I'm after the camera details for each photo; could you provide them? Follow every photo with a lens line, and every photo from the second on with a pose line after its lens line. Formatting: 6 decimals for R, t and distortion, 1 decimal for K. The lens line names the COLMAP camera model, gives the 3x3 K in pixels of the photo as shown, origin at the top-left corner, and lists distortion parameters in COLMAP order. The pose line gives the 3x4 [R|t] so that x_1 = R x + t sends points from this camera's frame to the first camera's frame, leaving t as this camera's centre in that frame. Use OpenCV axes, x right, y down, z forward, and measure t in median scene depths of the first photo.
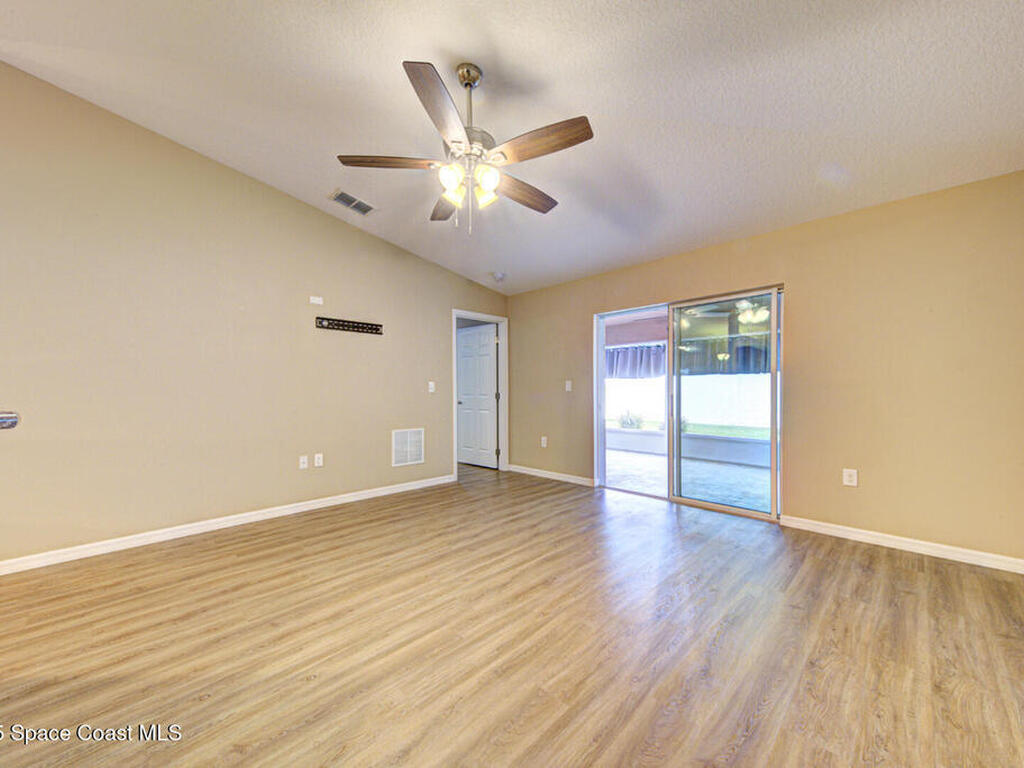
lens RADIAL K [[392.3, 0, 510.6], [0, 392.3, 395.2], [0, 0, 1]] dist [0.029497, -0.008009]
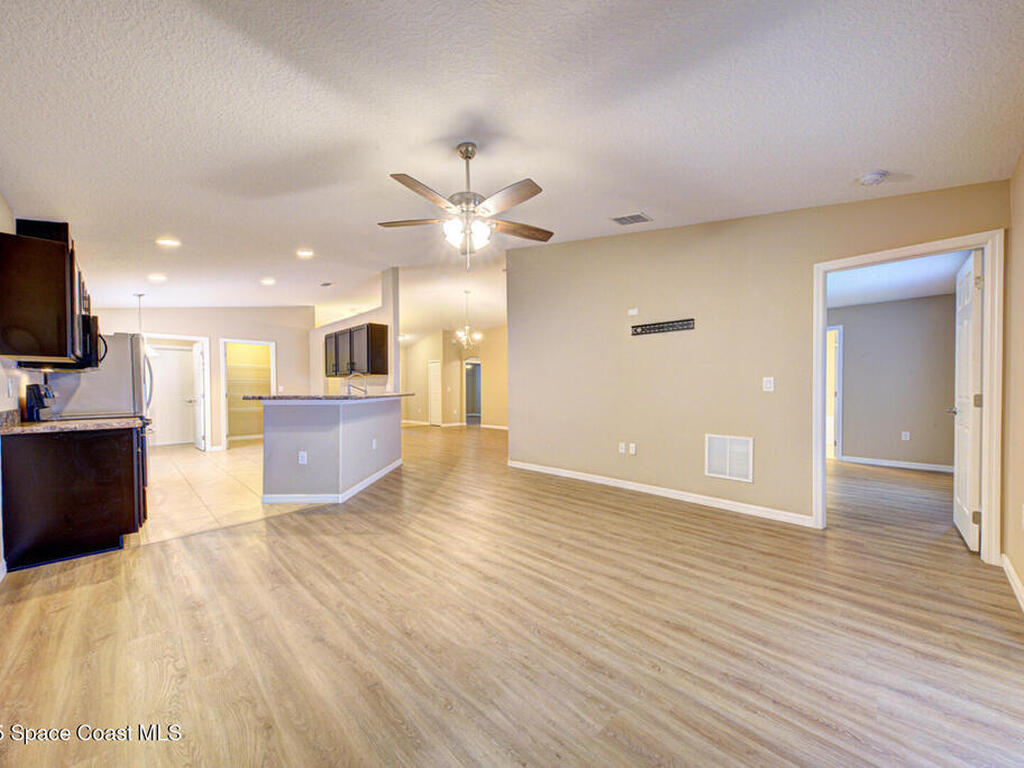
lens RADIAL K [[392.3, 0, 510.6], [0, 392.3, 395.2], [0, 0, 1]] dist [0.029497, -0.008009]
pose [[-0.011285, 0.017013, -0.999792, 0.952559], [-0.007939, 0.999822, 0.017103, -0.015822], [0.999905, 0.008130, -0.011148, 0.917726]]
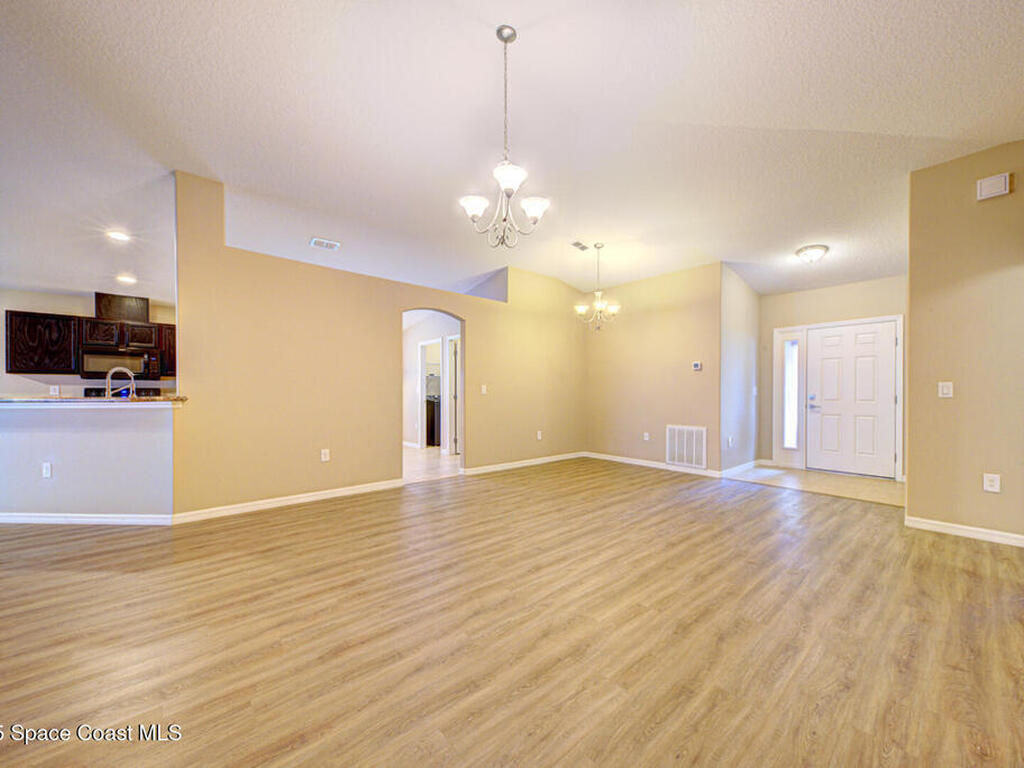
lens RADIAL K [[392.3, 0, 510.6], [0, 392.3, 395.2], [0, 0, 1]] dist [0.029497, -0.008009]
pose [[-0.997616, 0.003570, 0.068914, -2.455378], [0.004838, 0.999822, 0.018242, -0.010095], [-0.068836, 0.018532, -0.997456, 1.456119]]
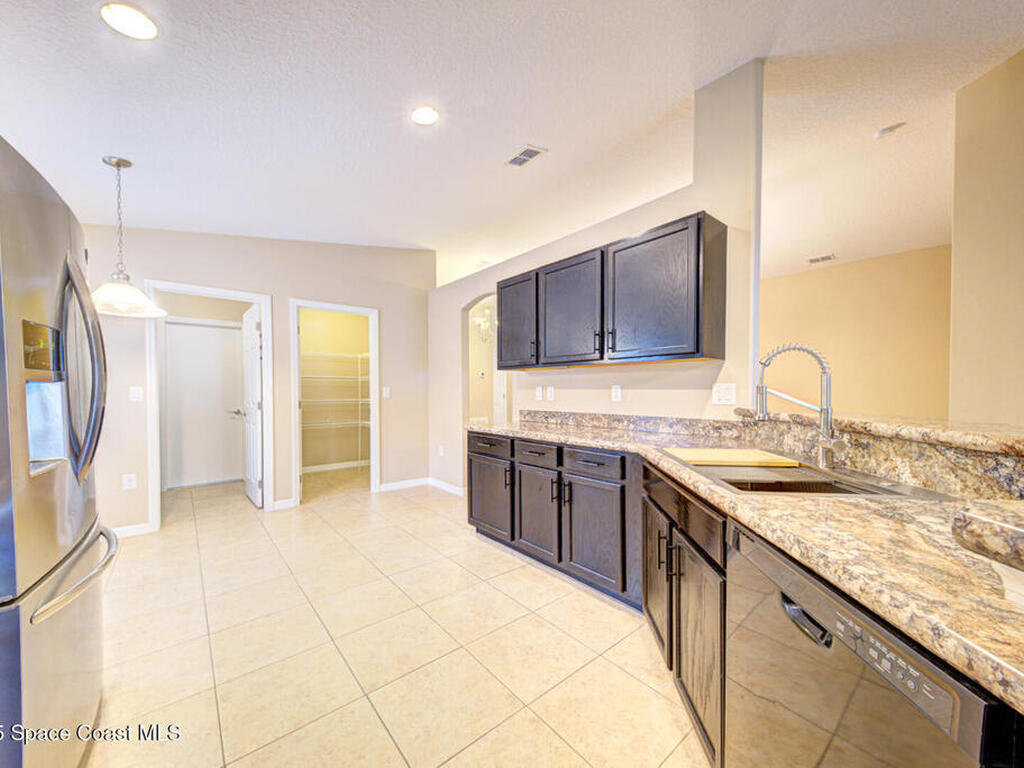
lens RADIAL K [[392.3, 0, 510.6], [0, 392.3, 395.2], [0, 0, 1]] dist [0.029497, -0.008009]
pose [[-0.092231, 0.018656, -0.995563, -0.411758], [-0.007202, 0.999786, 0.019403, -0.023096], [0.995712, 0.008959, -0.092077, -0.190145]]
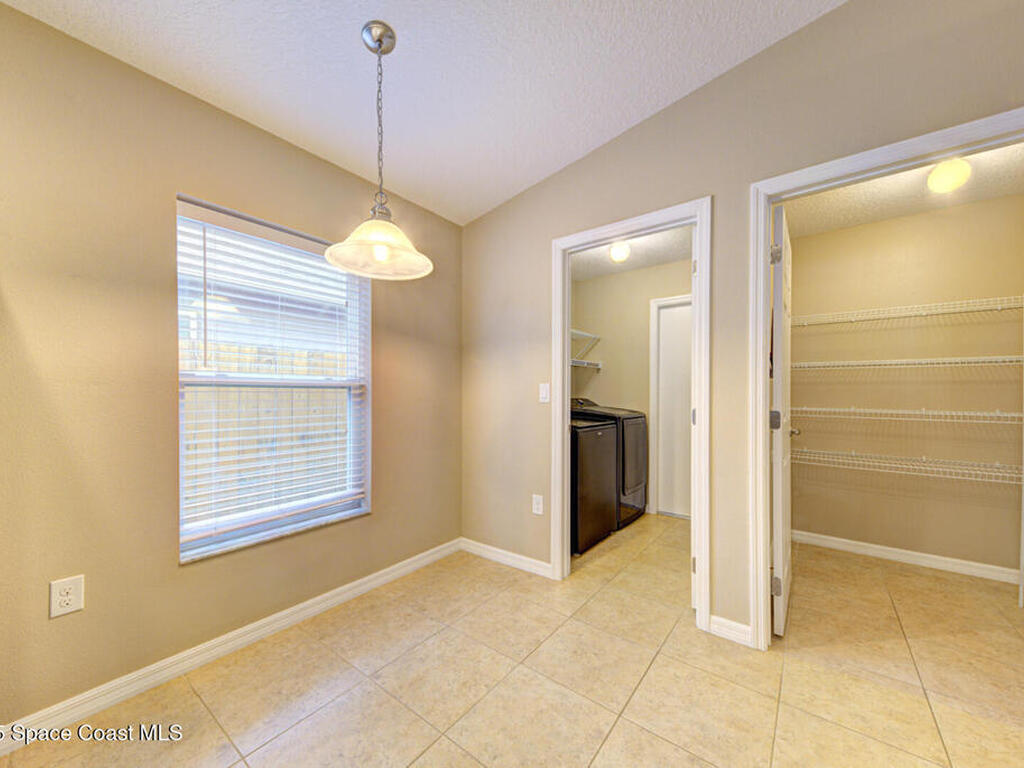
lens RADIAL K [[392.3, 0, 510.6], [0, 392.3, 395.2], [0, 0, 1]] dist [0.029497, -0.008009]
pose [[-0.991433, 0.003642, -0.130569, -1.340323], [0.001298, 0.999837, 0.018033, -0.006127], [0.130613, 0.017709, -0.991275, -0.533598]]
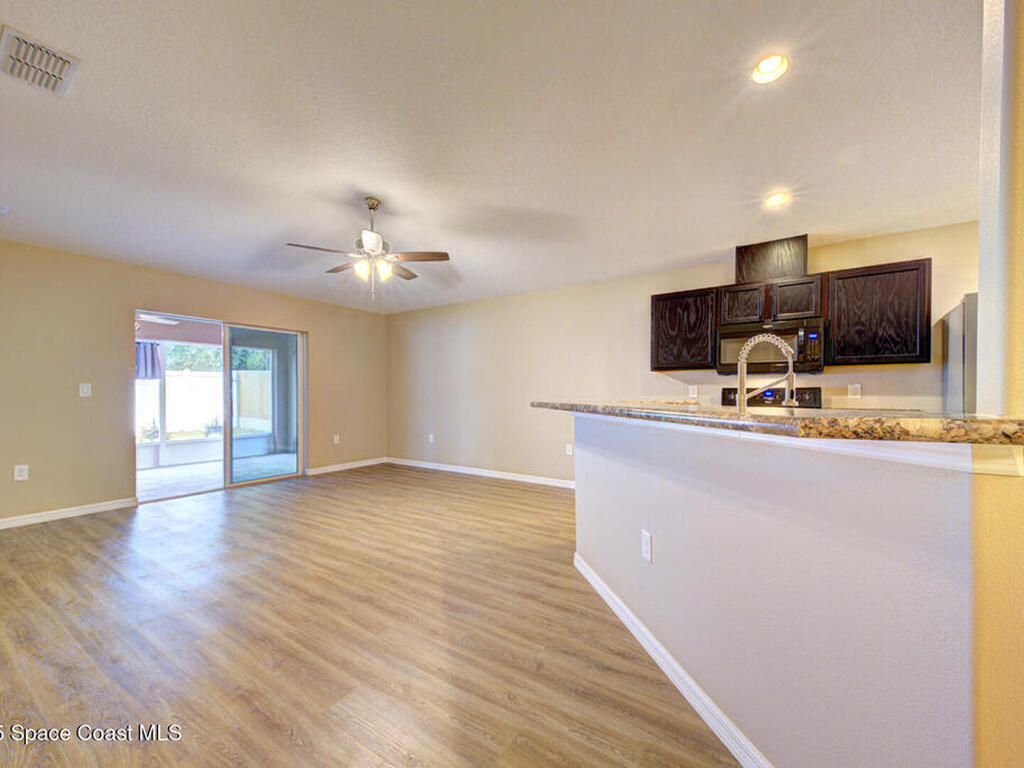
lens RADIAL K [[421.5, 0, 510.4], [0, 421.5, 397.0], [0, 0, 1]] dist [0.029683, -0.000046]
pose [[-0.190446, -0.003802, 0.981690, -1.523052], [0.011446, 0.999916, 0.006093, -0.006129], [-0.981631, 0.012397, -0.190387, 0.621164]]
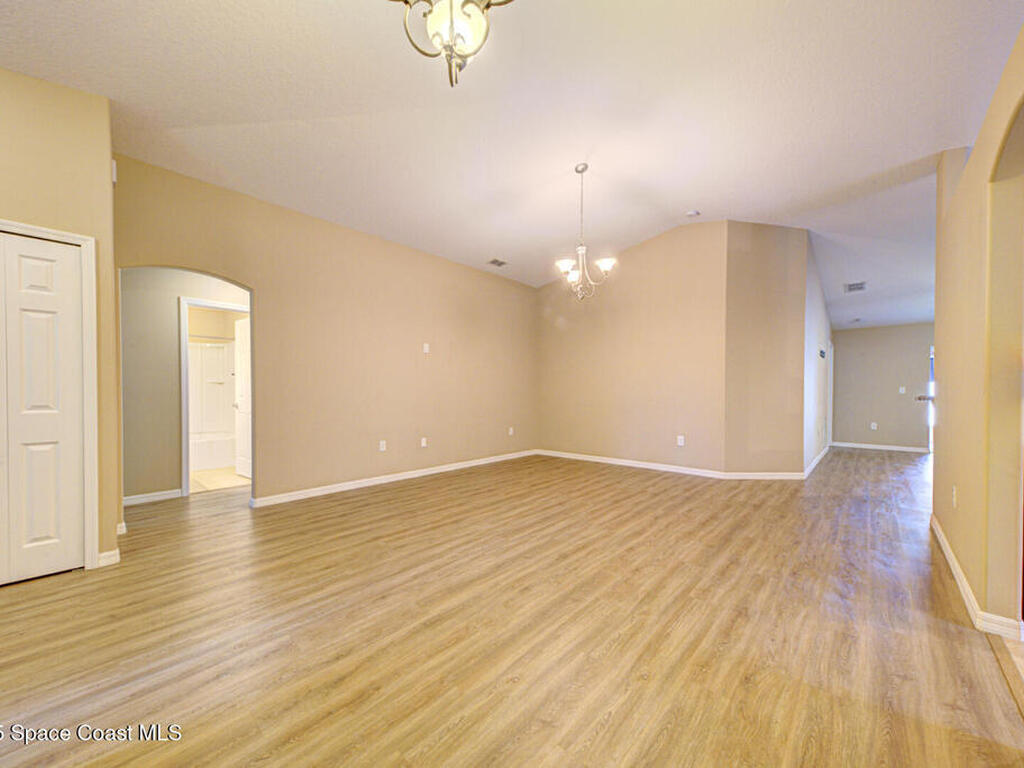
lens RADIAL K [[392.3, 0, 510.6], [0, 392.3, 395.2], [0, 0, 1]] dist [0.029497, -0.008009]
pose [[0.998744, 0.007535, 0.049540, -2.718319], [-0.007431, 0.999970, -0.002275, 0.022006], [-0.049555, 0.001904, 0.998770, -0.961030]]
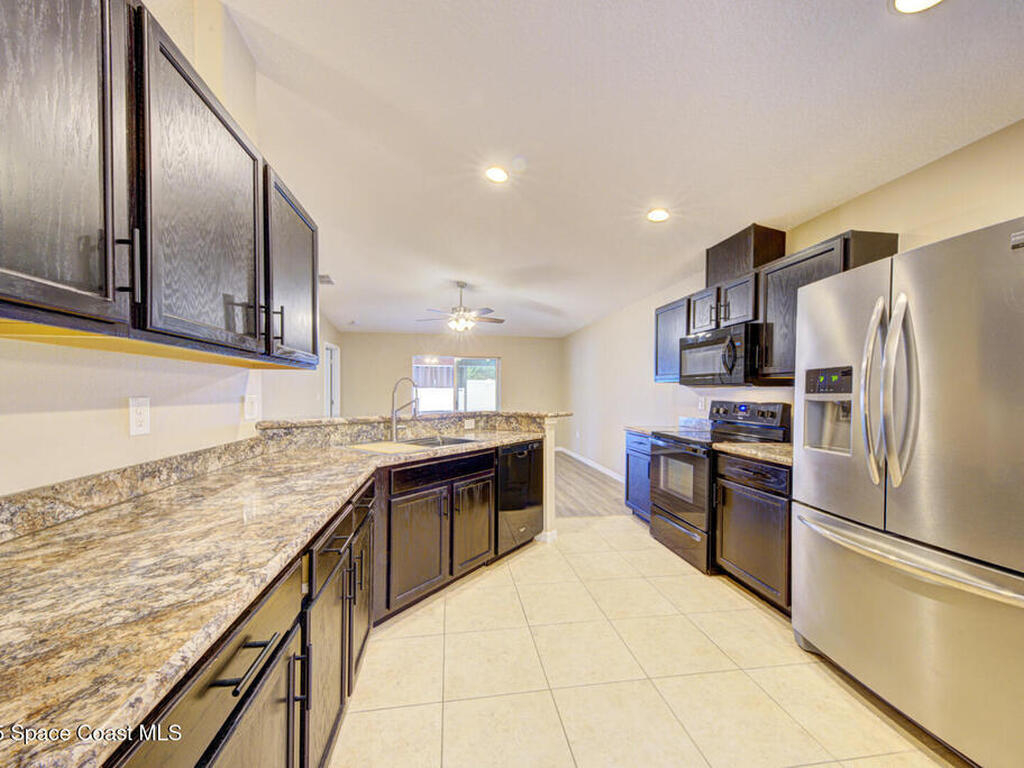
lens RADIAL K [[392.3, 0, 510.6], [0, 392.3, 395.2], [0, 0, 1]] dist [0.029497, -0.008009]
pose [[0.589704, 0.002334, 0.807616, -1.631016], [-0.000420, 0.999997, -0.002584, -0.034316], [-0.807619, 0.001185, 0.589703, -0.657784]]
